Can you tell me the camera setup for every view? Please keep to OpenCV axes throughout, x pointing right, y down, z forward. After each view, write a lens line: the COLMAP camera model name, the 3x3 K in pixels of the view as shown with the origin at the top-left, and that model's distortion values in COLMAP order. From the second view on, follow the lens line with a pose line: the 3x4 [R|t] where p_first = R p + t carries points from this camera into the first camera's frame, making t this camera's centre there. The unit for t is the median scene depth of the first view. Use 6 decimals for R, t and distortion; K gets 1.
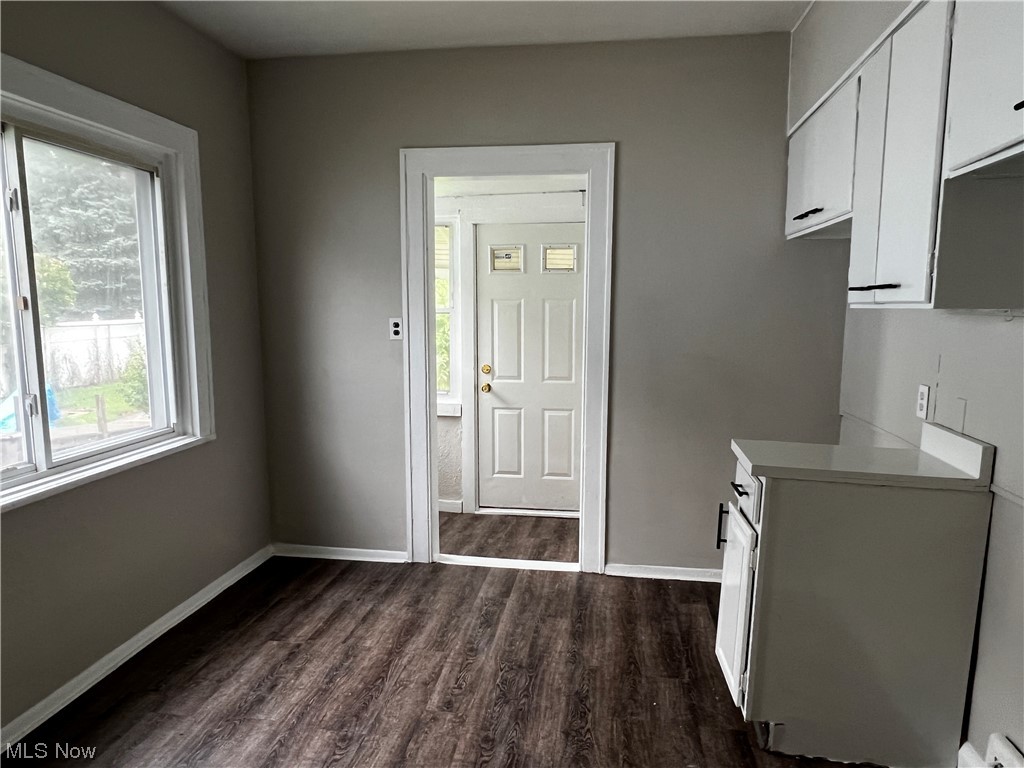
lens RADIAL K [[668.1, 0, 511.4], [0, 668.1, 387.5], [0, 0, 1]] dist [0.001583, -0.001999]
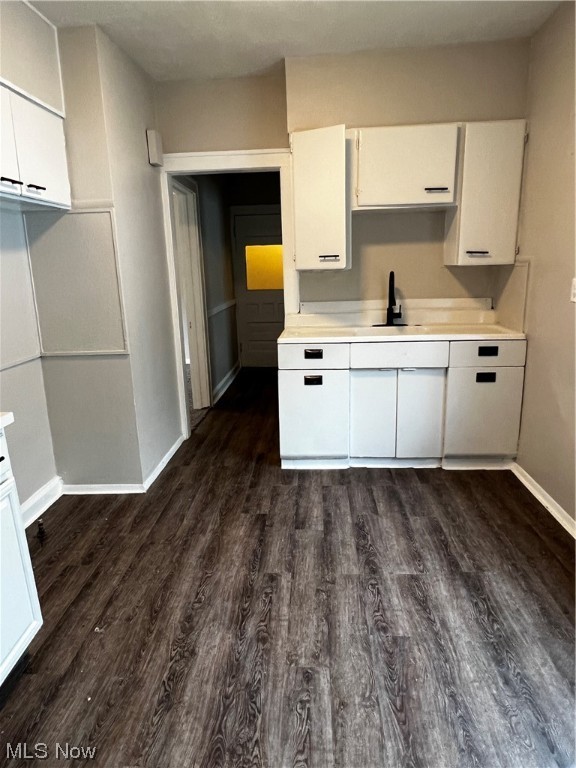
lens RADIAL K [[501.0, 0, 287.7], [0, 501.0, 384.6], [0, 0, 1]] dist [0.001583, -0.001999]
pose [[-0.994636, 0.049217, -0.090983, -0.019660], [0.013031, 0.932168, 0.361790, -0.190390], [0.102617, 0.358664, -0.927809, 1.552128]]
